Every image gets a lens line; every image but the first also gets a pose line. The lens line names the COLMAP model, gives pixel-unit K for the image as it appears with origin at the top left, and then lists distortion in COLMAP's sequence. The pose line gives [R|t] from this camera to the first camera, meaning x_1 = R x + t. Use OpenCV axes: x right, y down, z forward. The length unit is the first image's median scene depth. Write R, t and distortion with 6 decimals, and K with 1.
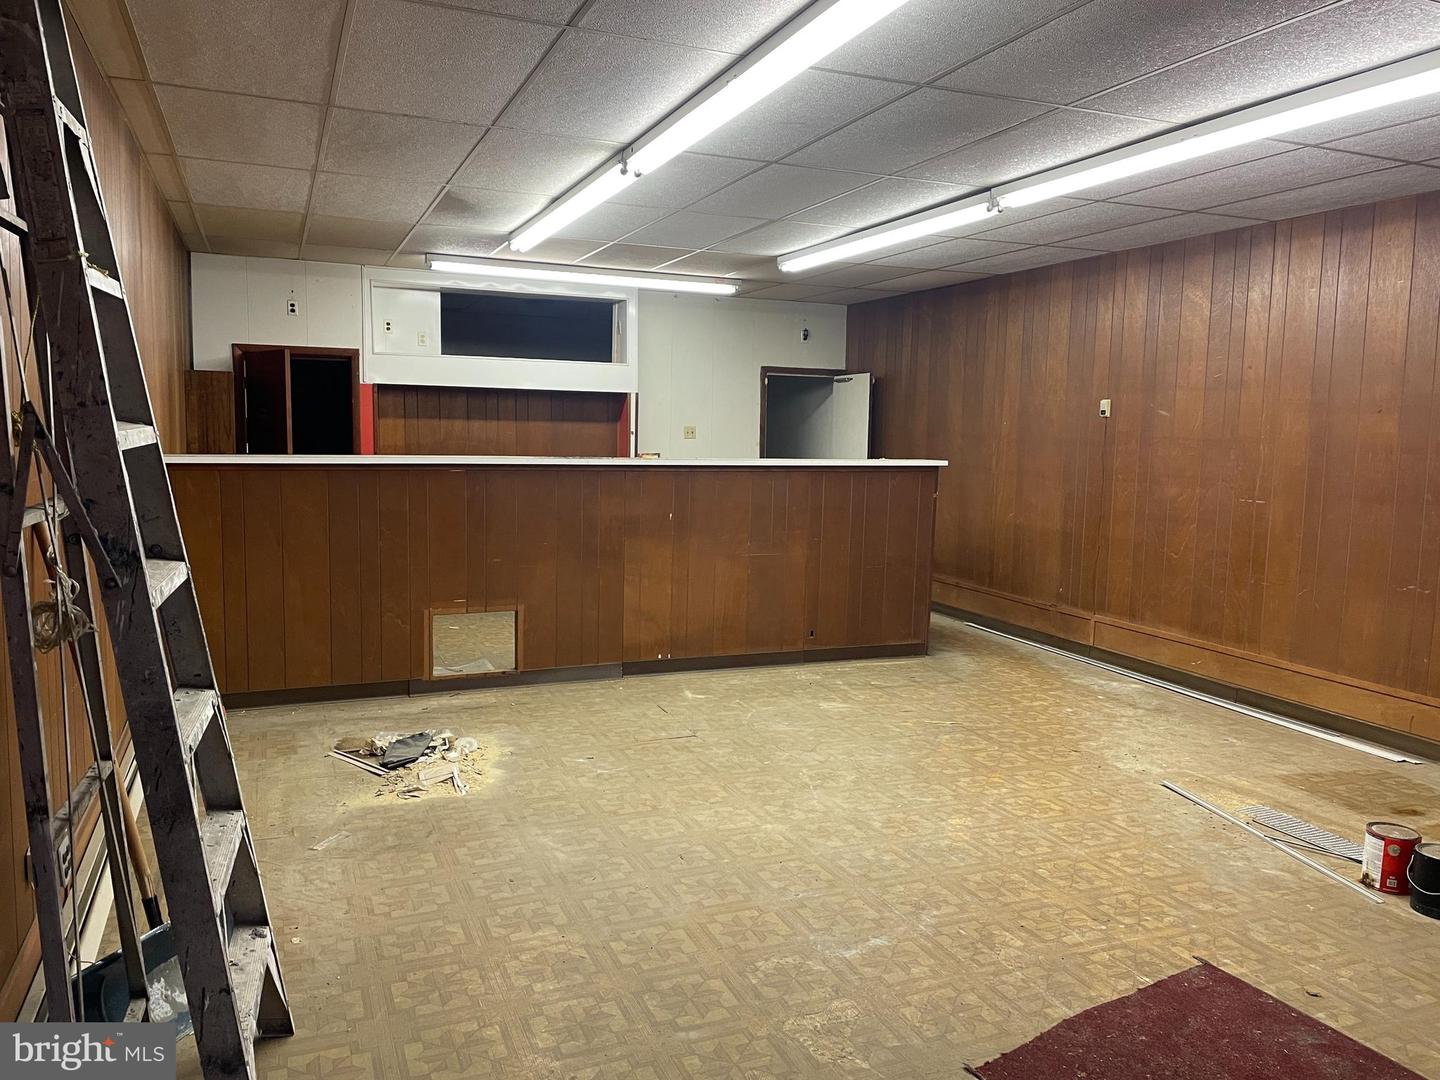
lens RADIAL K [[1089.0, 0, 718.6], [0, 1089.0, 539.2], [0, 0, 1]] dist [0.067622, -0.071531]
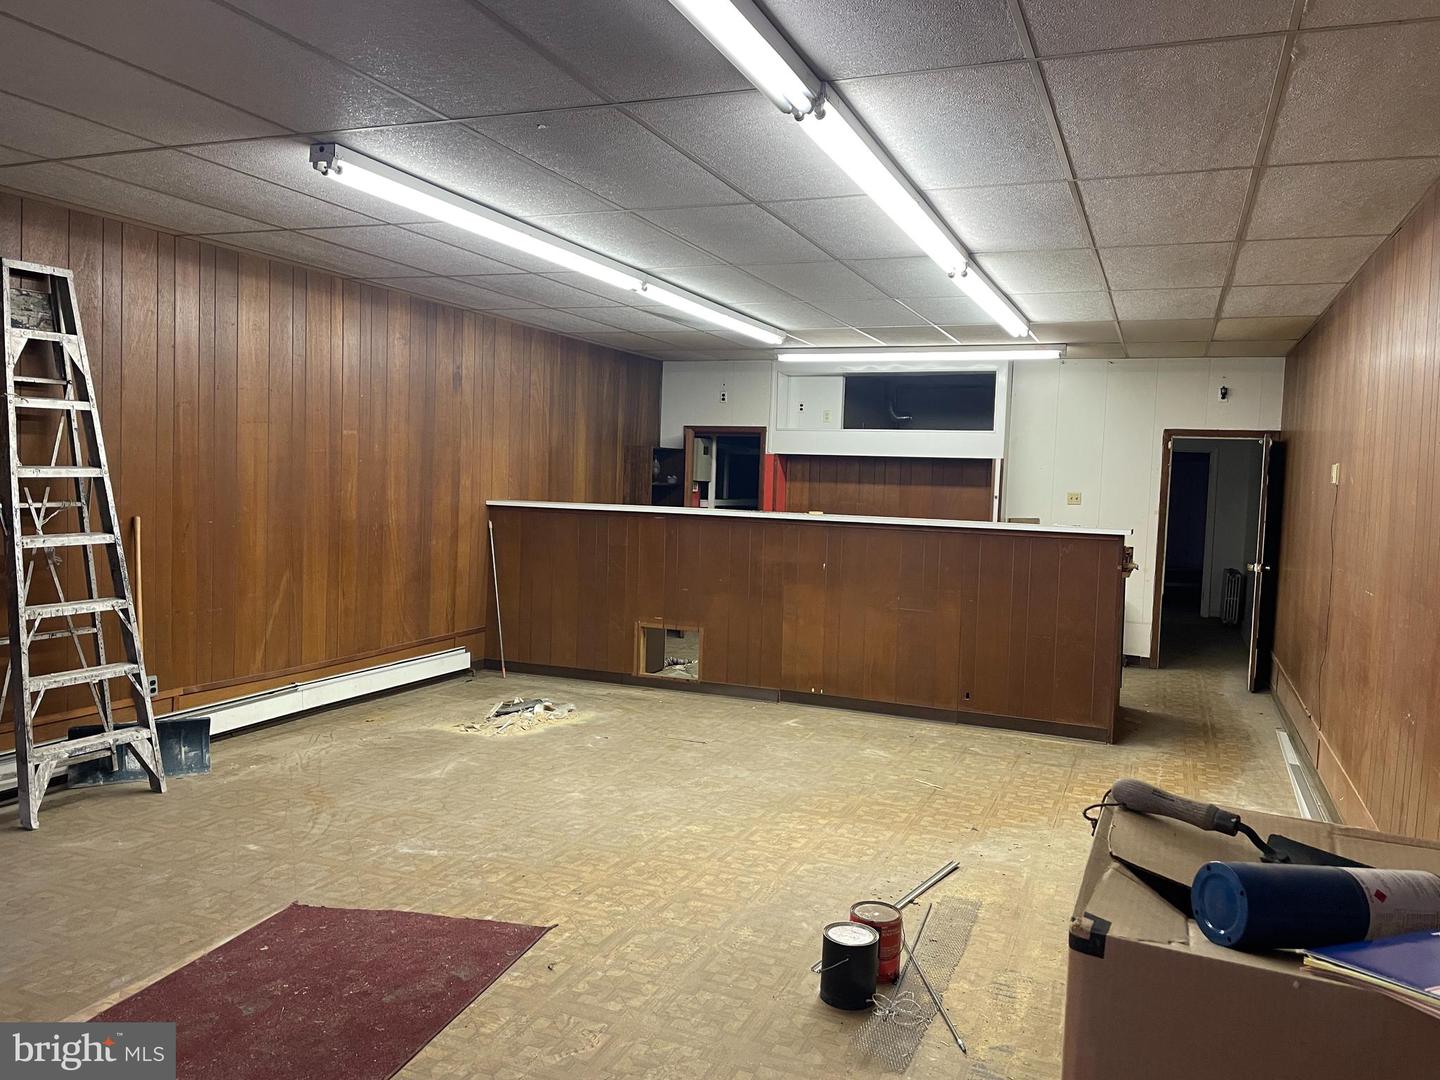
lens RADIAL K [[1089.0, 0, 717.9], [0, 1089.0, 534.8], [0, 0, 1]] dist [0.067622, -0.071531]
pose [[0.700788, 0.041324, -0.712172, 0.757848], [-0.093284, 0.995057, -0.034055, -0.004727], [0.707244, 0.090300, 0.701178, 0.150080]]
